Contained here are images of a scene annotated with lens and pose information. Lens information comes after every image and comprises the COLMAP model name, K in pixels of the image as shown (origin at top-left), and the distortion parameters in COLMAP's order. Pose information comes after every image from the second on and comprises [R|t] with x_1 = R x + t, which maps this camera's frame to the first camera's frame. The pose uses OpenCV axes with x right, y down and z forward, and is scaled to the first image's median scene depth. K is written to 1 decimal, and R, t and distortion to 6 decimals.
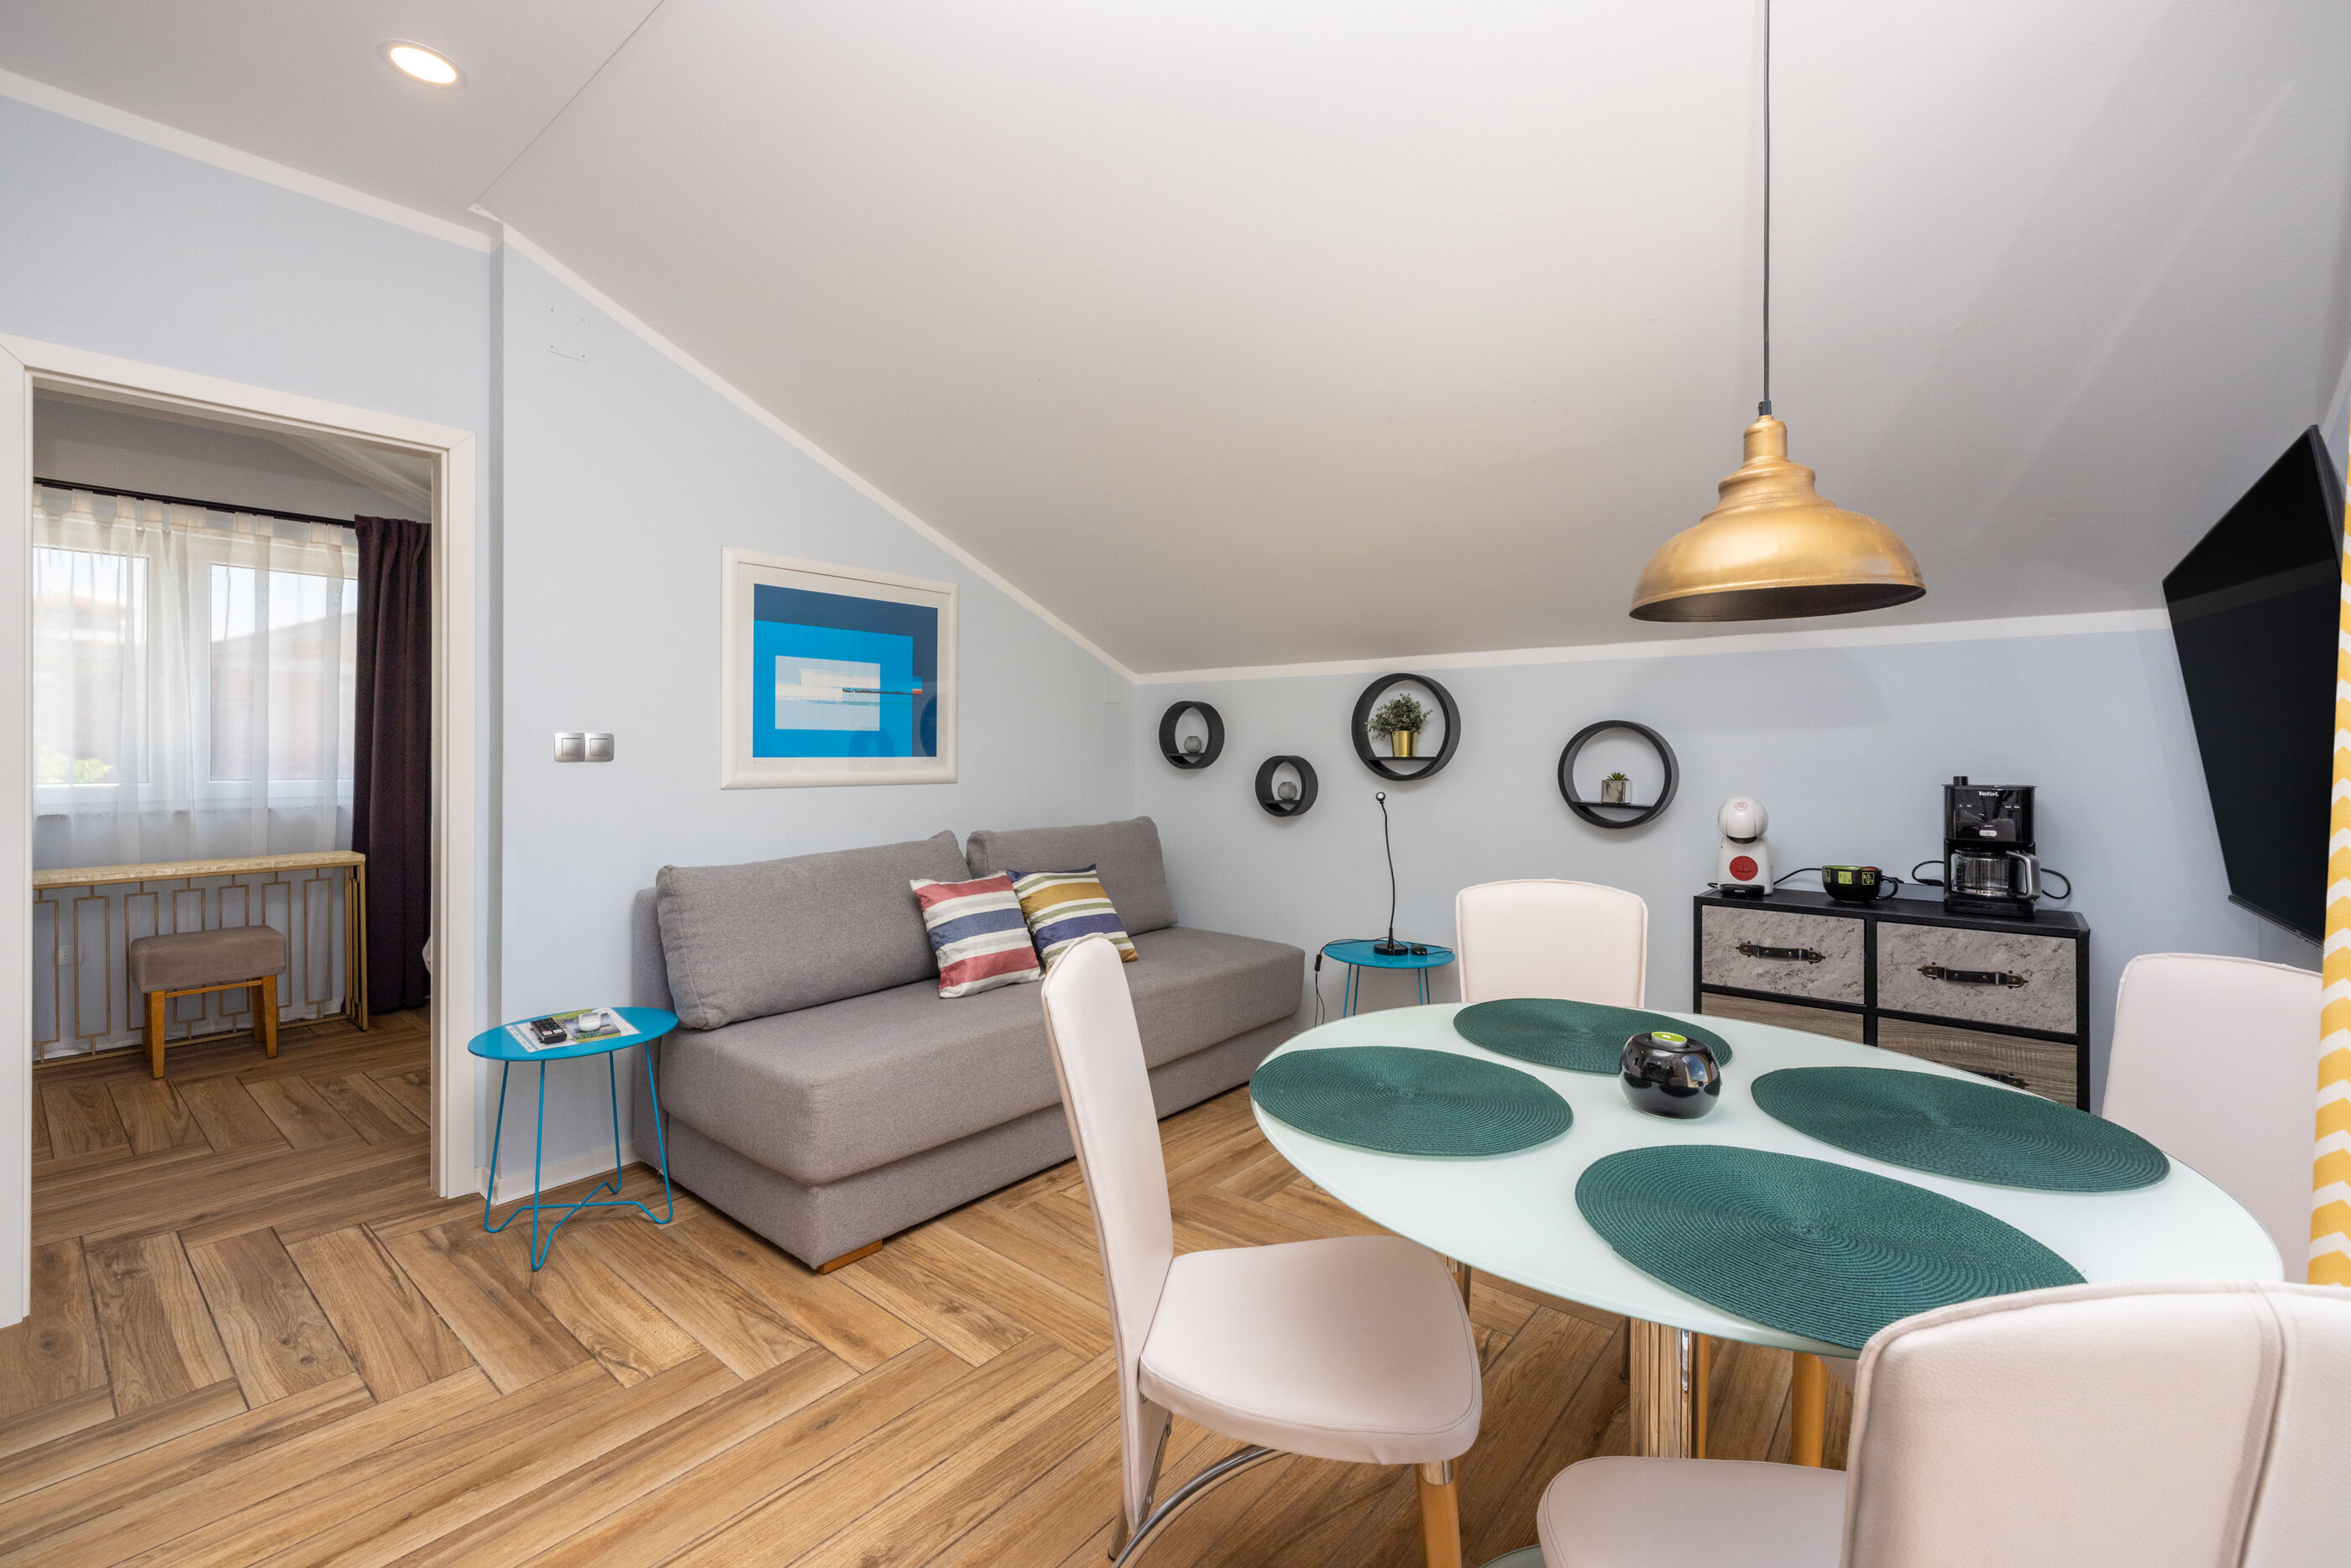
lens RADIAL K [[994.4, 0, 1182.6], [0, 994.4, 752.3], [0, 0, 1]] dist [0.000760, 0.000698]
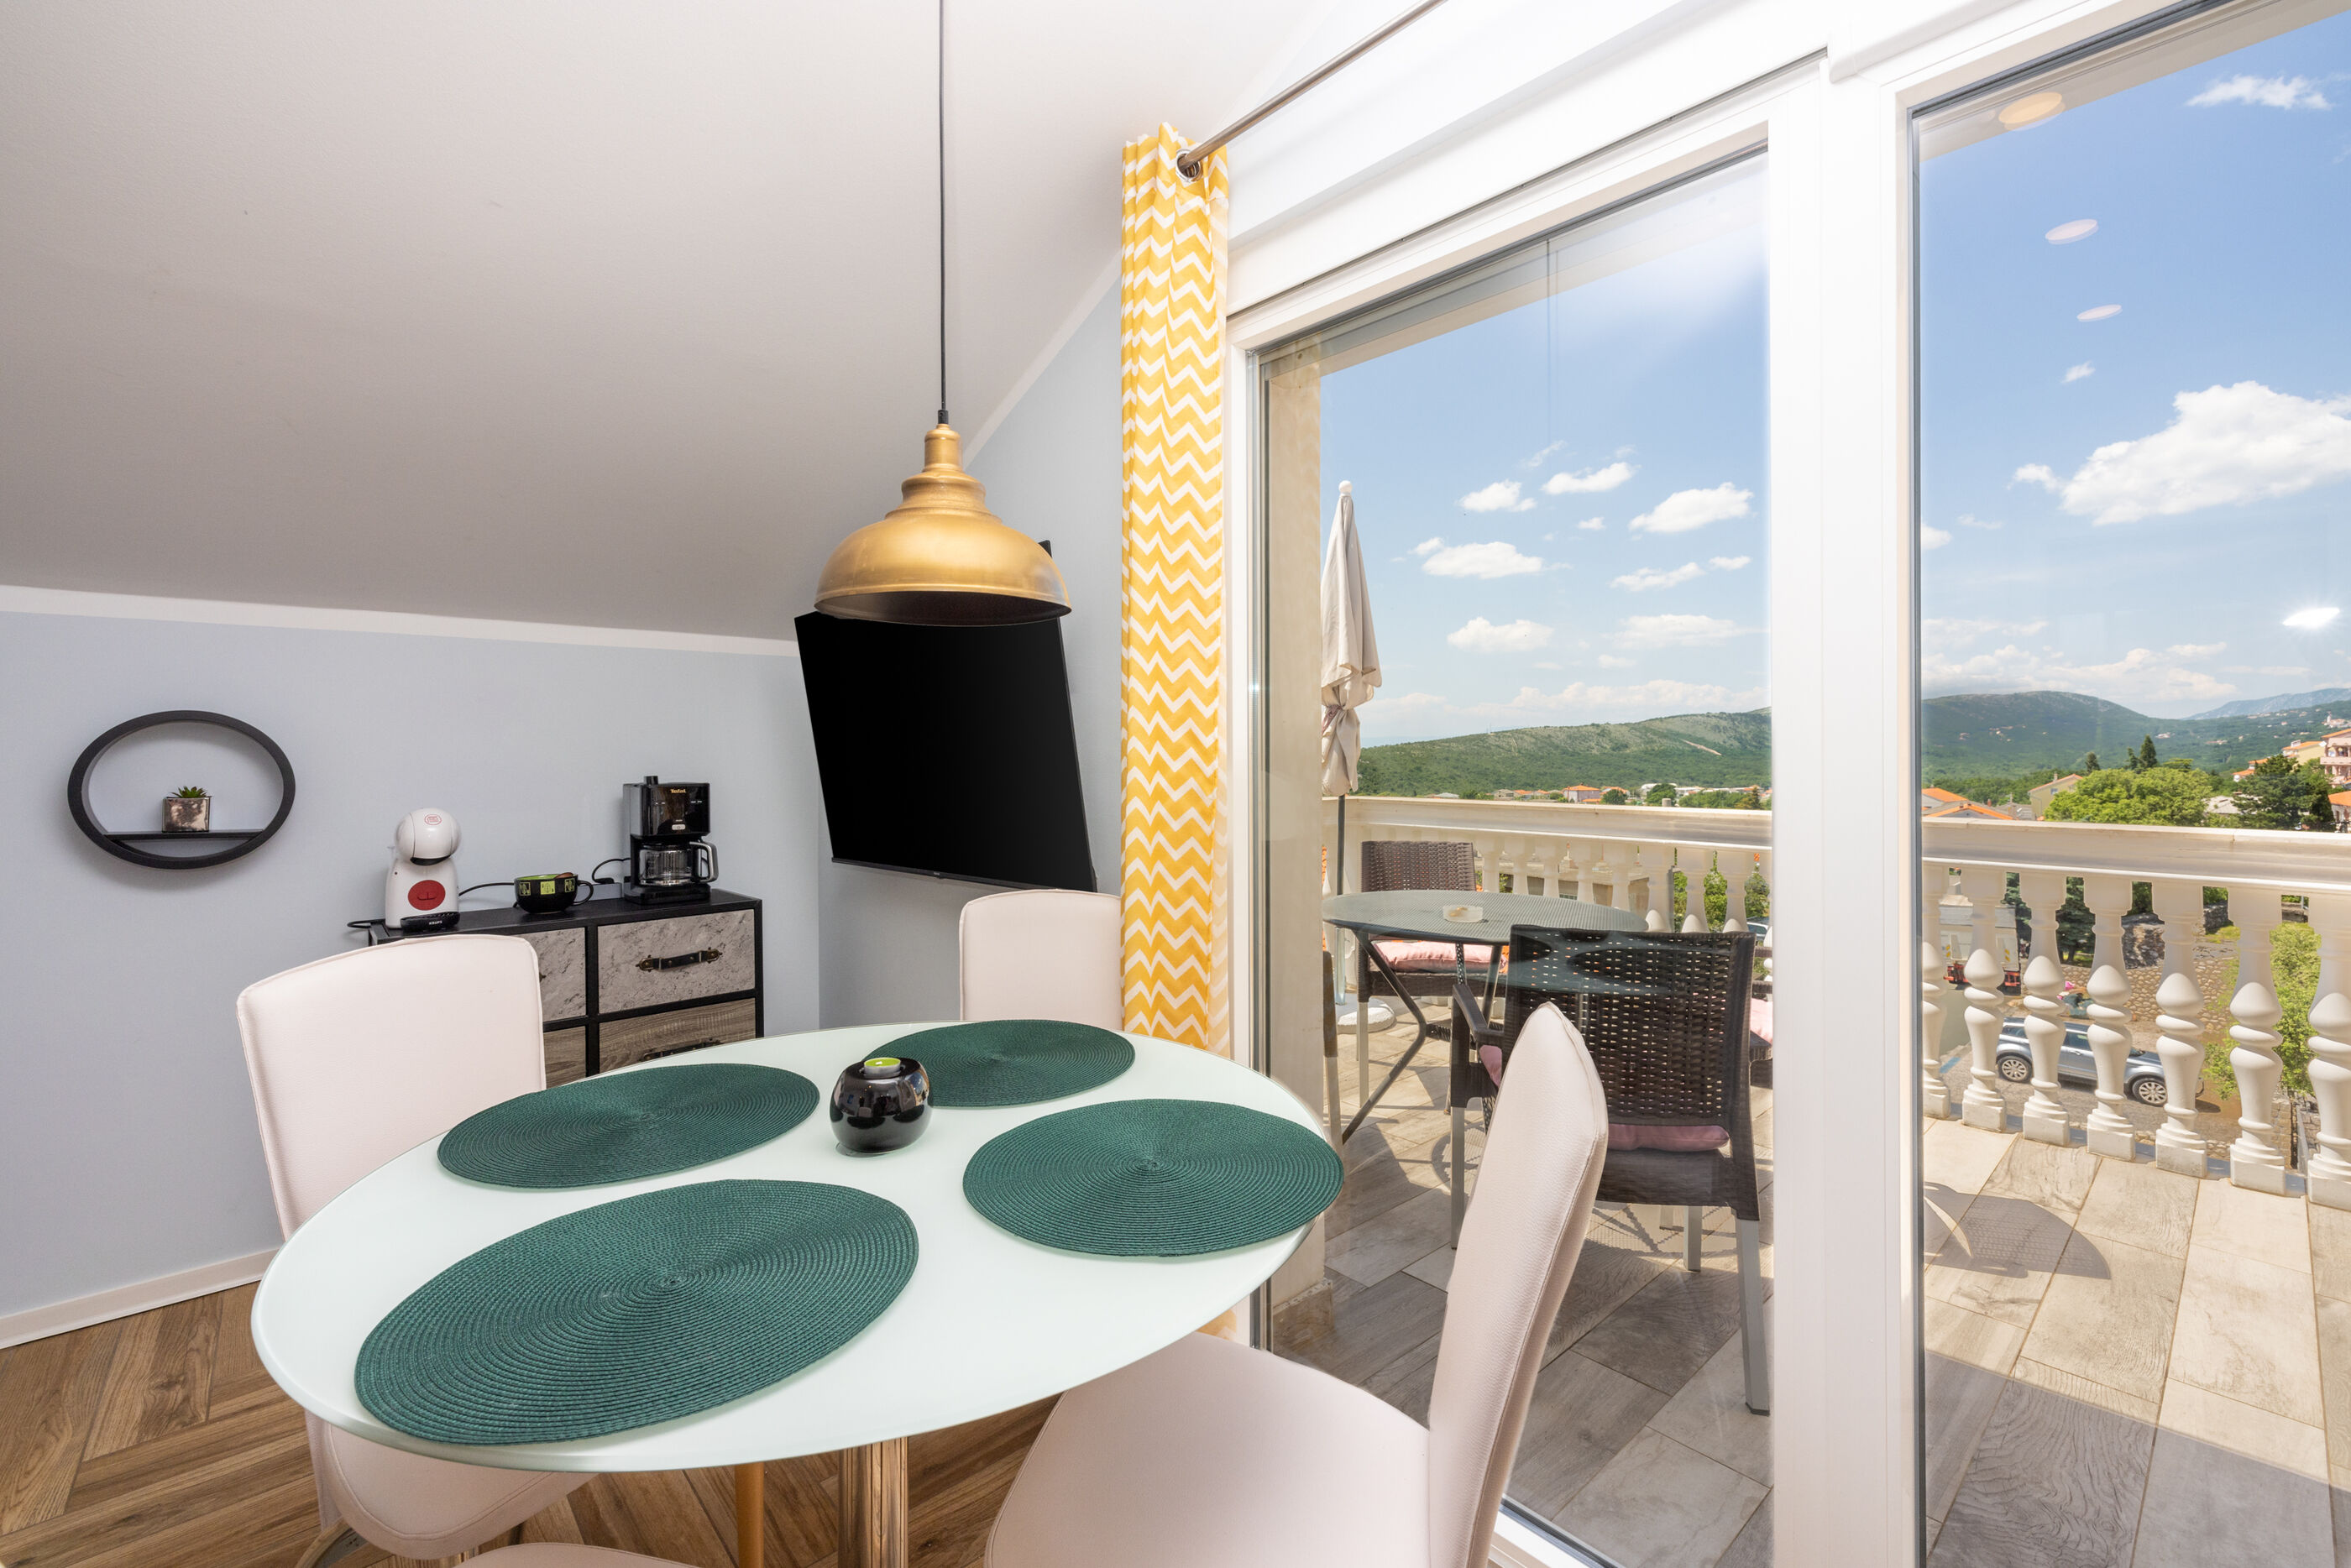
lens RADIAL K [[994.4, 0, 1187.8], [0, 994.4, 749.0], [0, 0, 1]] dist [-0.002113, 0.000040]
pose [[0.140442, -0.001093, 0.990088, -0.200661], [0.007918, 0.999969, -0.000019, 0.000038], [-0.990057, 0.007843, 0.140446, 0.305184]]
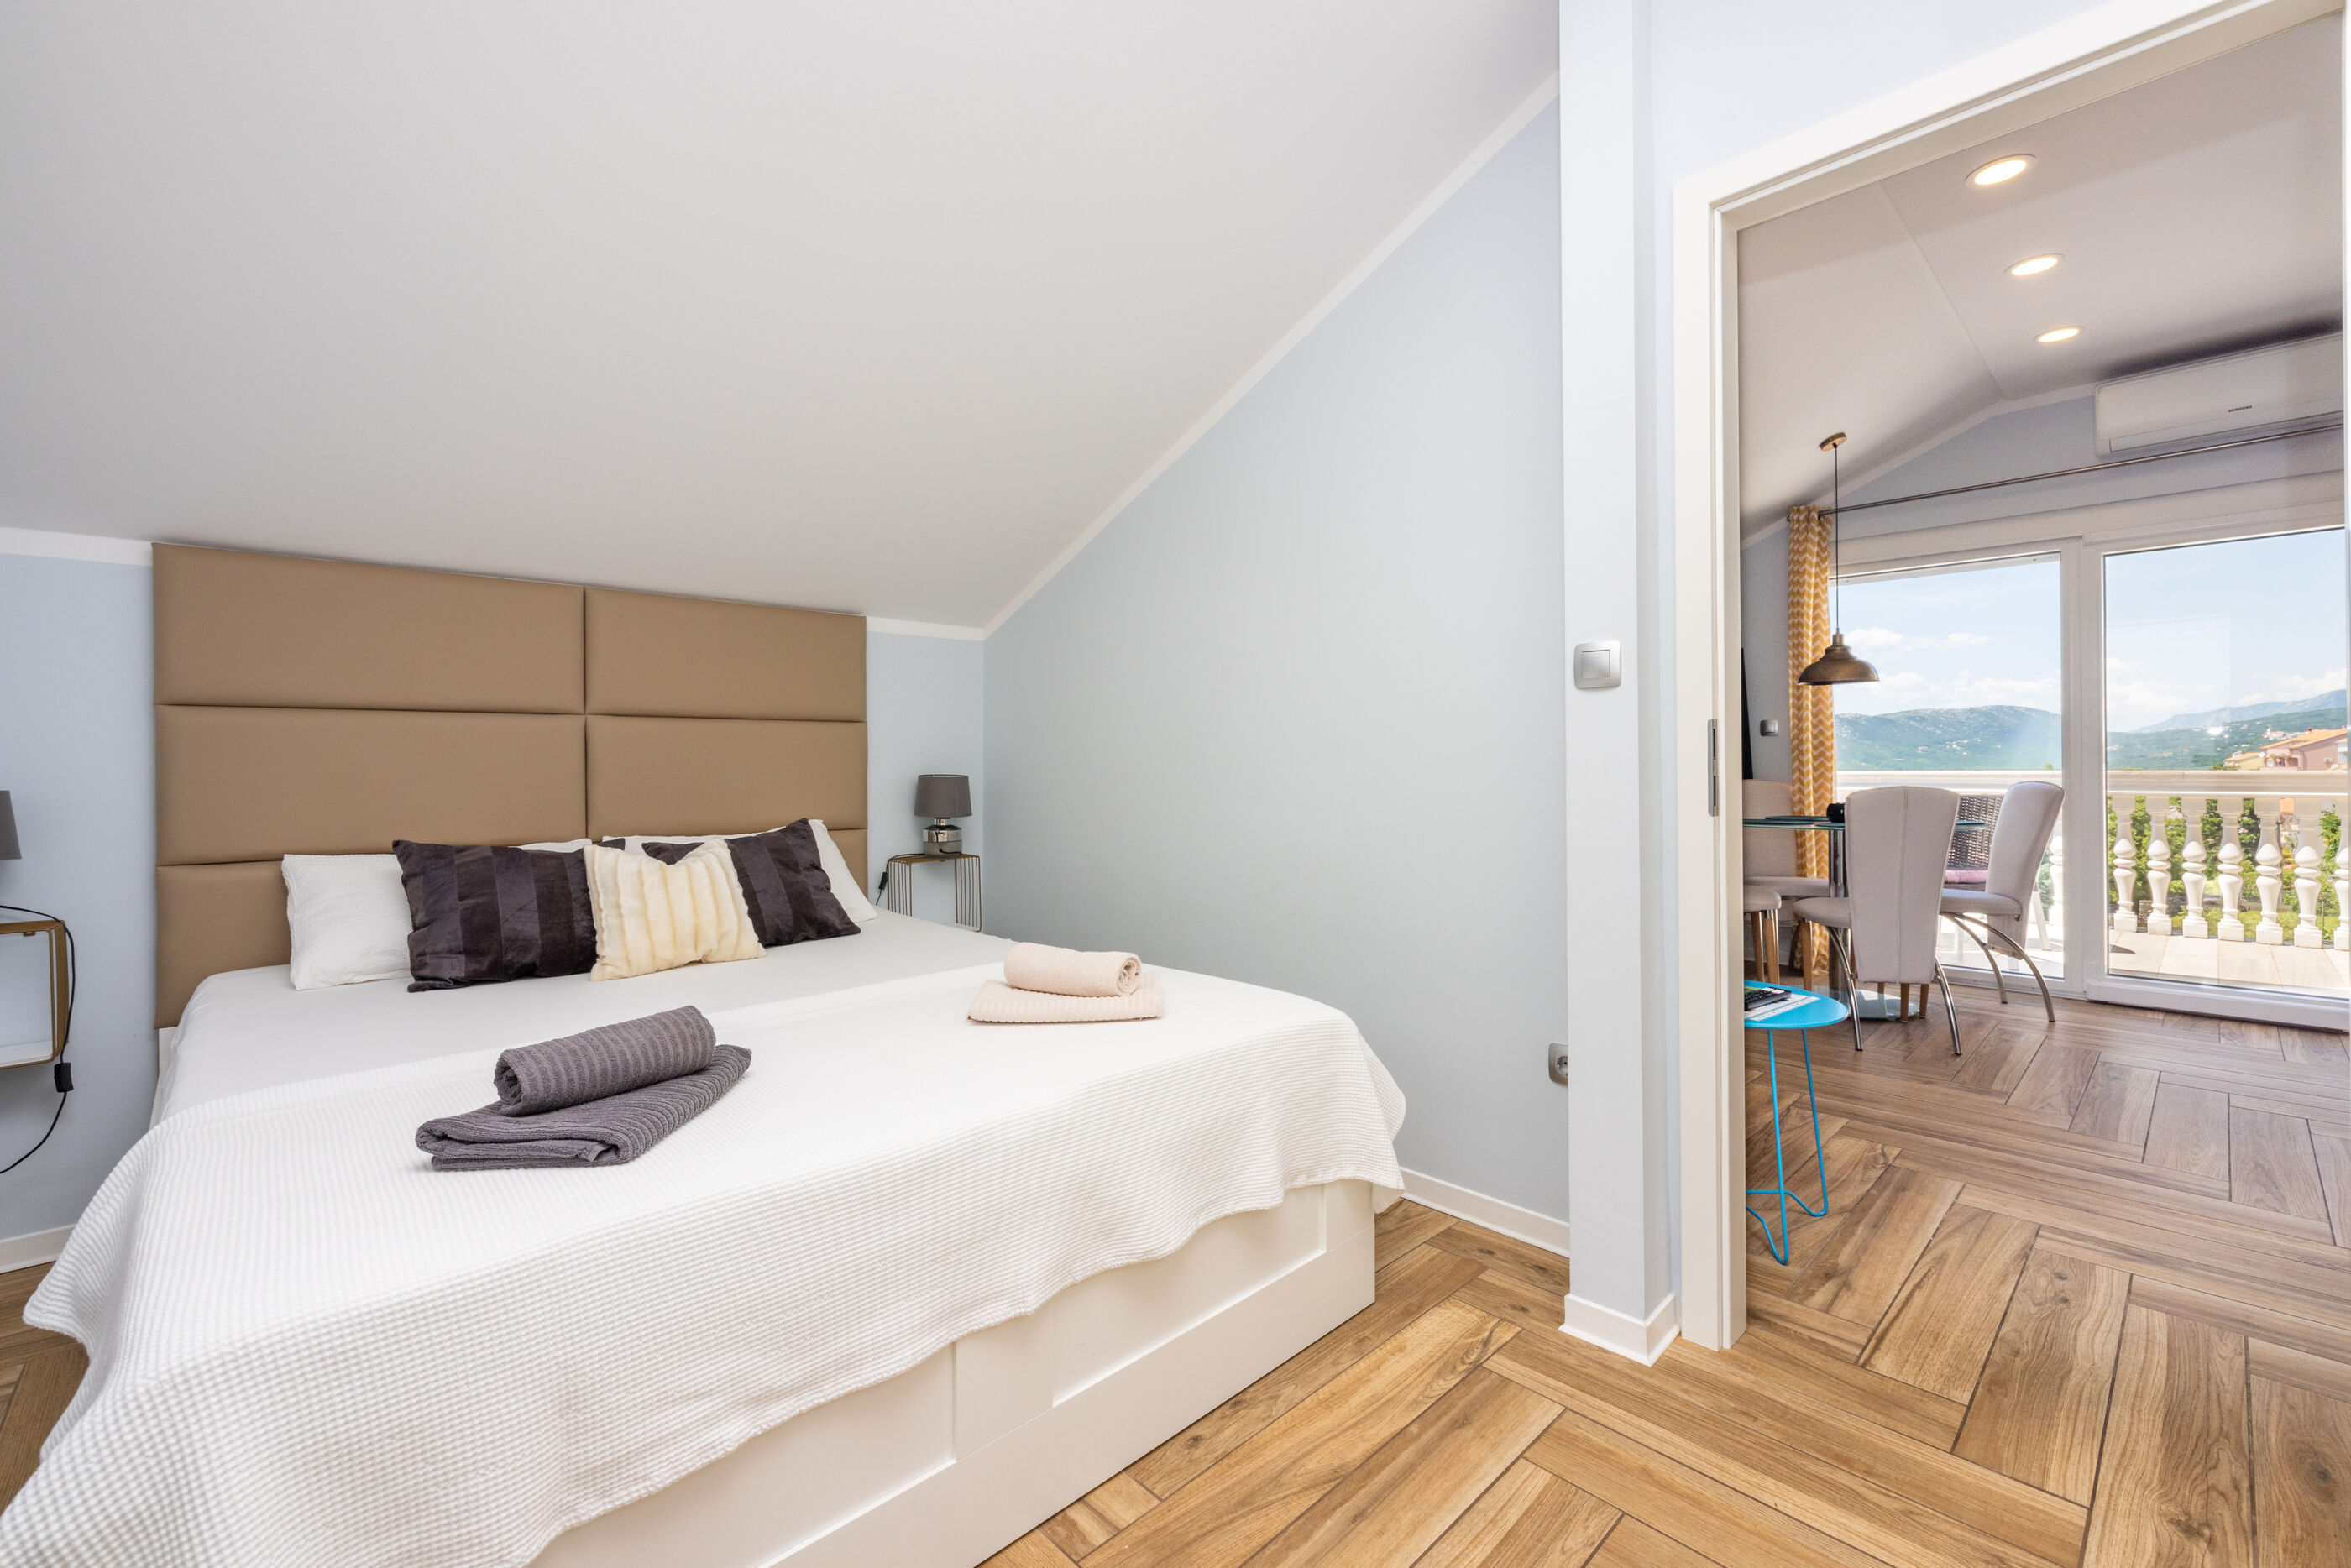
lens RADIAL K [[981.1, 0, 1184.1], [0, 981.1, 766.9], [0, 0, 1]] dist [-0.001294, -0.000407]
pose [[0.122129, -0.003237, 0.992509, -1.667822], [0.012544, 0.999920, 0.001717, 0.066248], [-0.992435, 0.012240, 0.122160, 1.483804]]
